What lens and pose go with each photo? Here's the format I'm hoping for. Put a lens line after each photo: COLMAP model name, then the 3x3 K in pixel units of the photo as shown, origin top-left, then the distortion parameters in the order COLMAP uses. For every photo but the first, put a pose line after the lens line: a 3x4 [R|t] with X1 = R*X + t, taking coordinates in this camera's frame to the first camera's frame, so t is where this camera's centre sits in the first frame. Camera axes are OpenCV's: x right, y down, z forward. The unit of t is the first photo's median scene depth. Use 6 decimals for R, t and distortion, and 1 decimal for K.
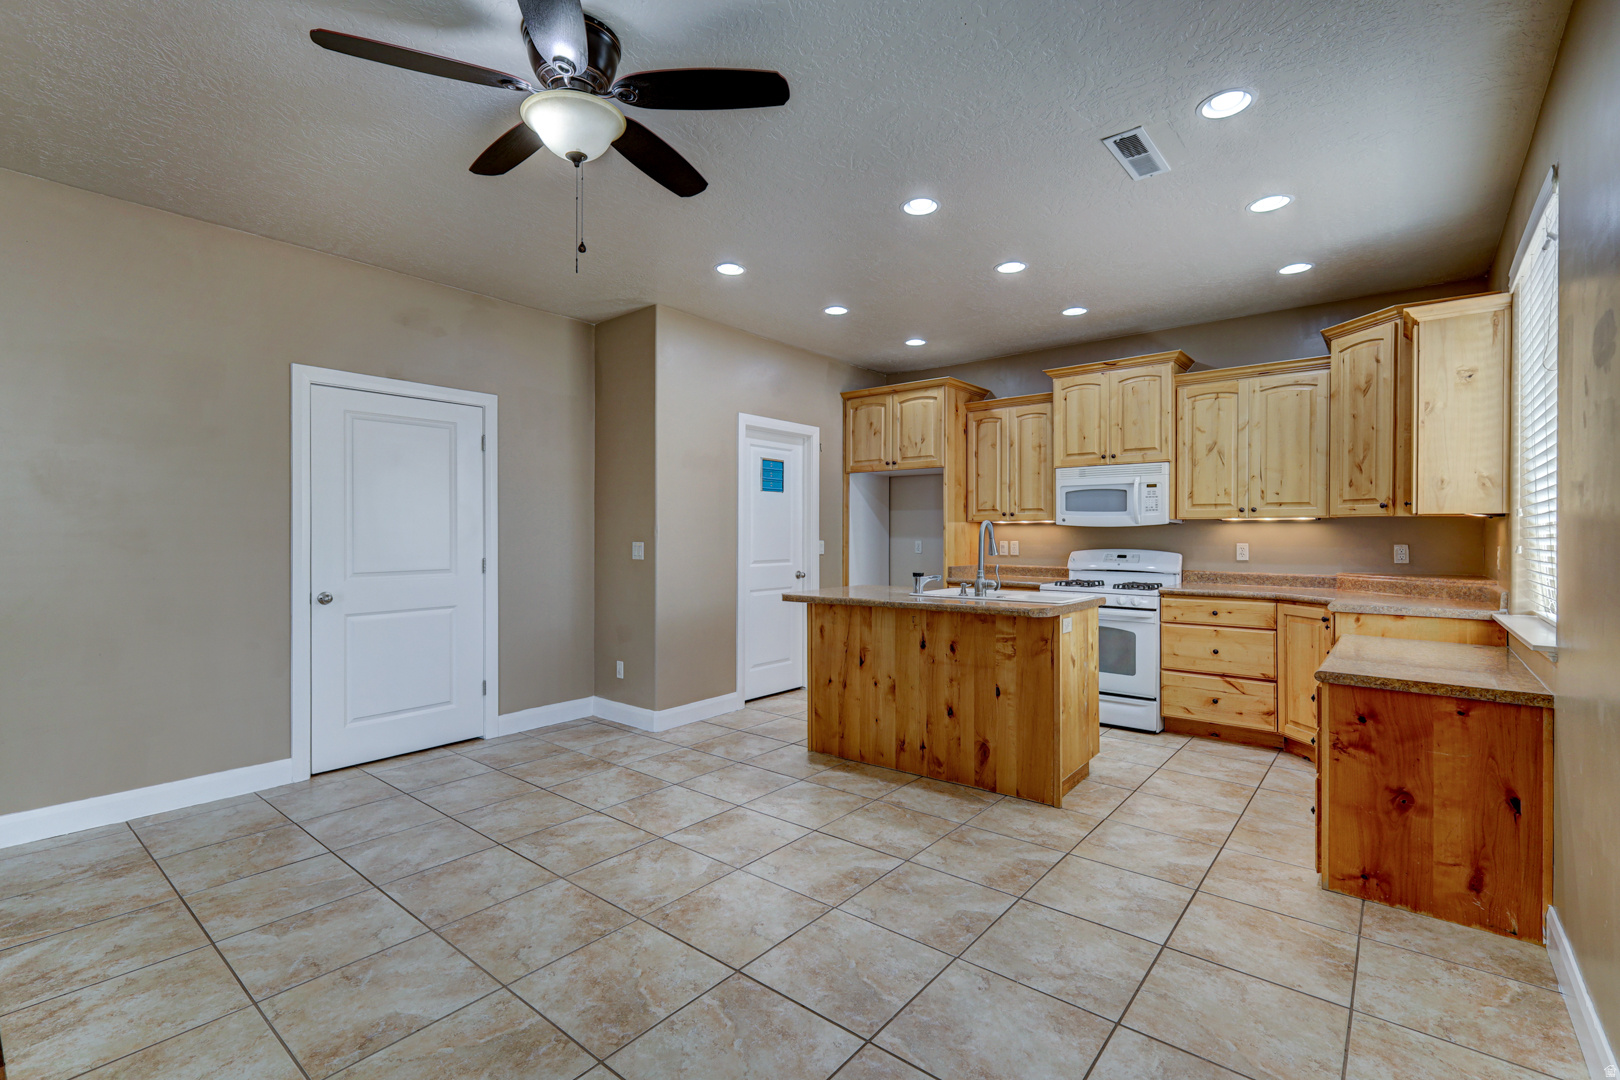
lens RADIAL K [[724.5, 0, 807.1], [0, 724.5, 513.8], [0, 0, 1]] dist [0.000921, -0.000119]
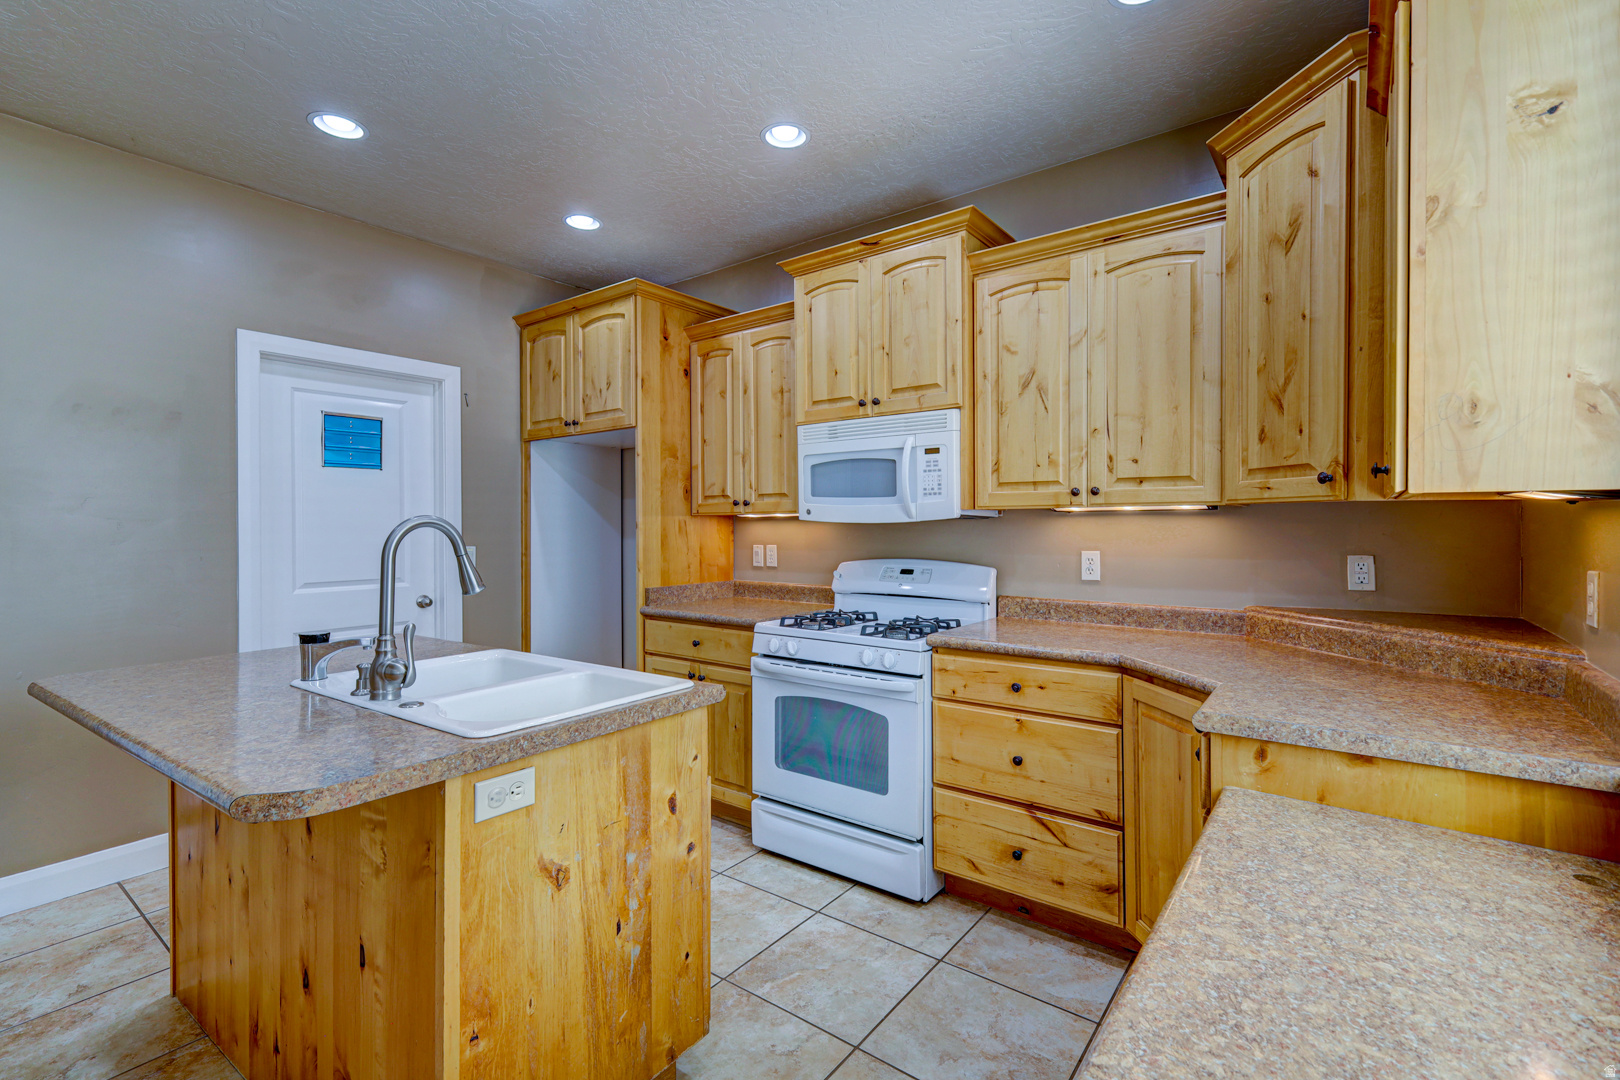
lens RADIAL K [[724.2, 0, 800.1], [0, 724.2, 509.3], [0, 0, 1]] dist [0.001750, -0.000408]
pose [[0.999347, -0.006712, 0.035490, 0.372107], [0.006498, 0.999960, 0.006116, 0.003148], [-0.035530, -0.005881, 0.999351, 0.460745]]
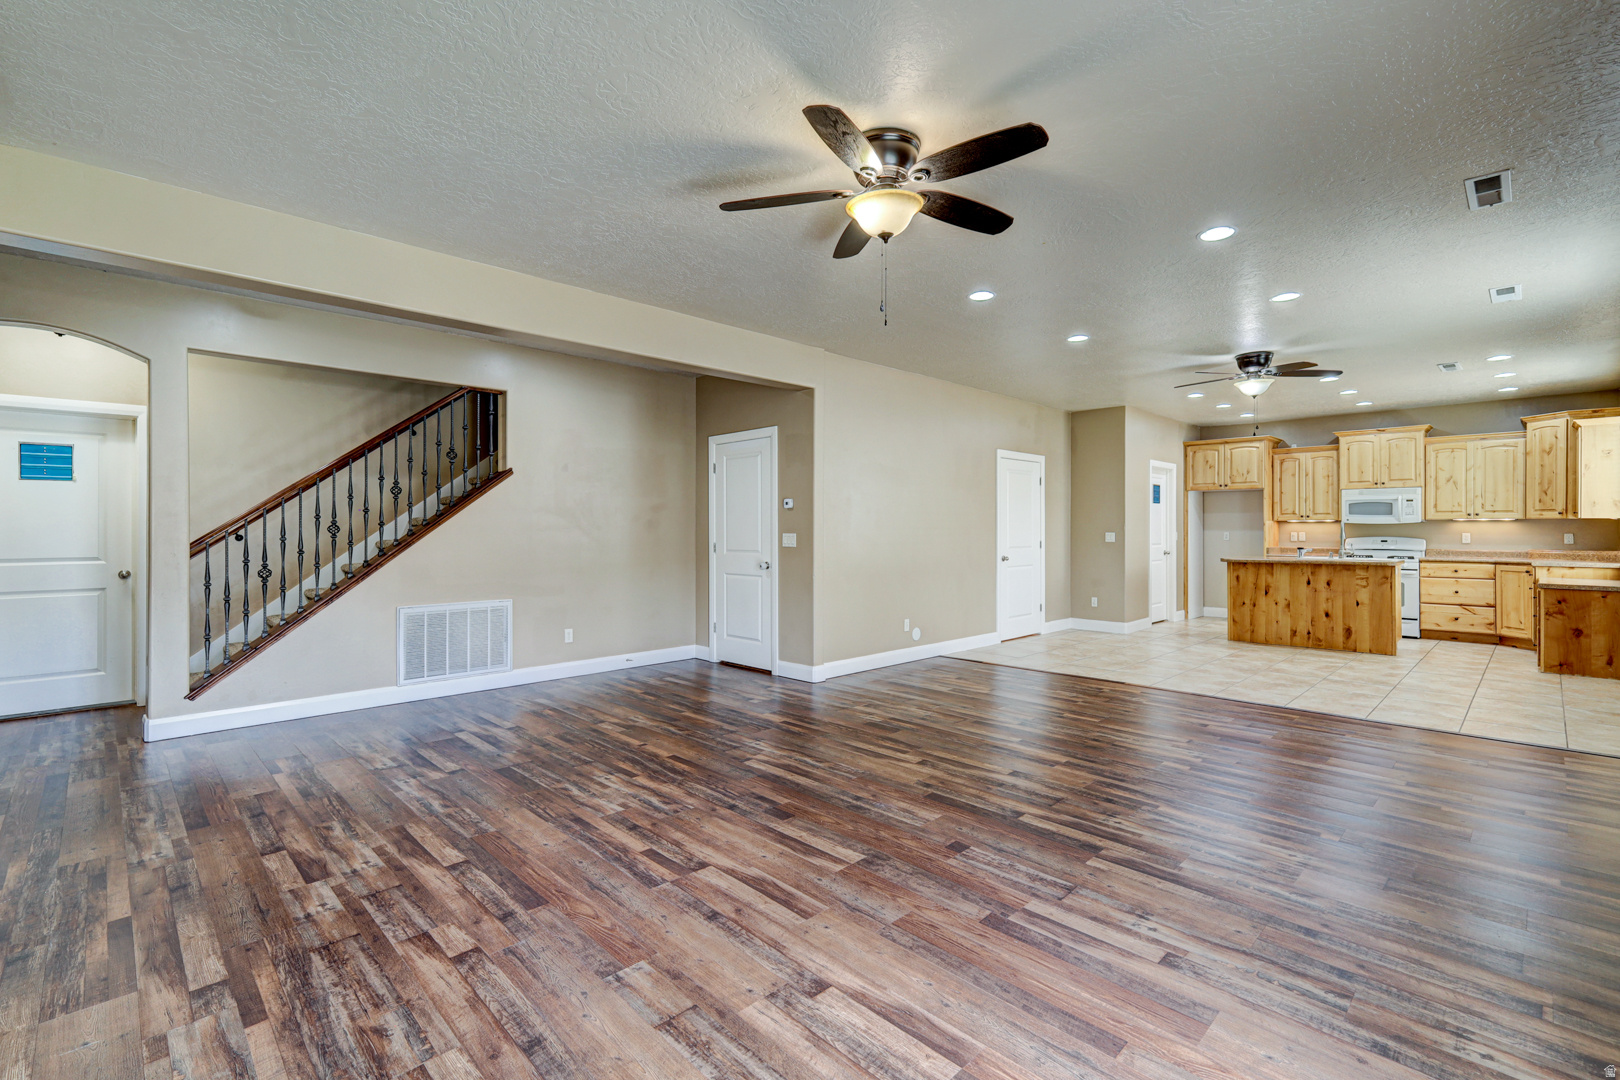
lens RADIAL K [[724.2, 0, 800.1], [0, 724.2, 509.3], [0, 0, 1]] dist [0.001750, -0.000408]
pose [[0.994114, -0.003743, -0.108277, -0.853837], [0.003852, 0.999992, 0.000801, -0.025940], [0.108273, -0.001213, 0.994120, -0.965029]]
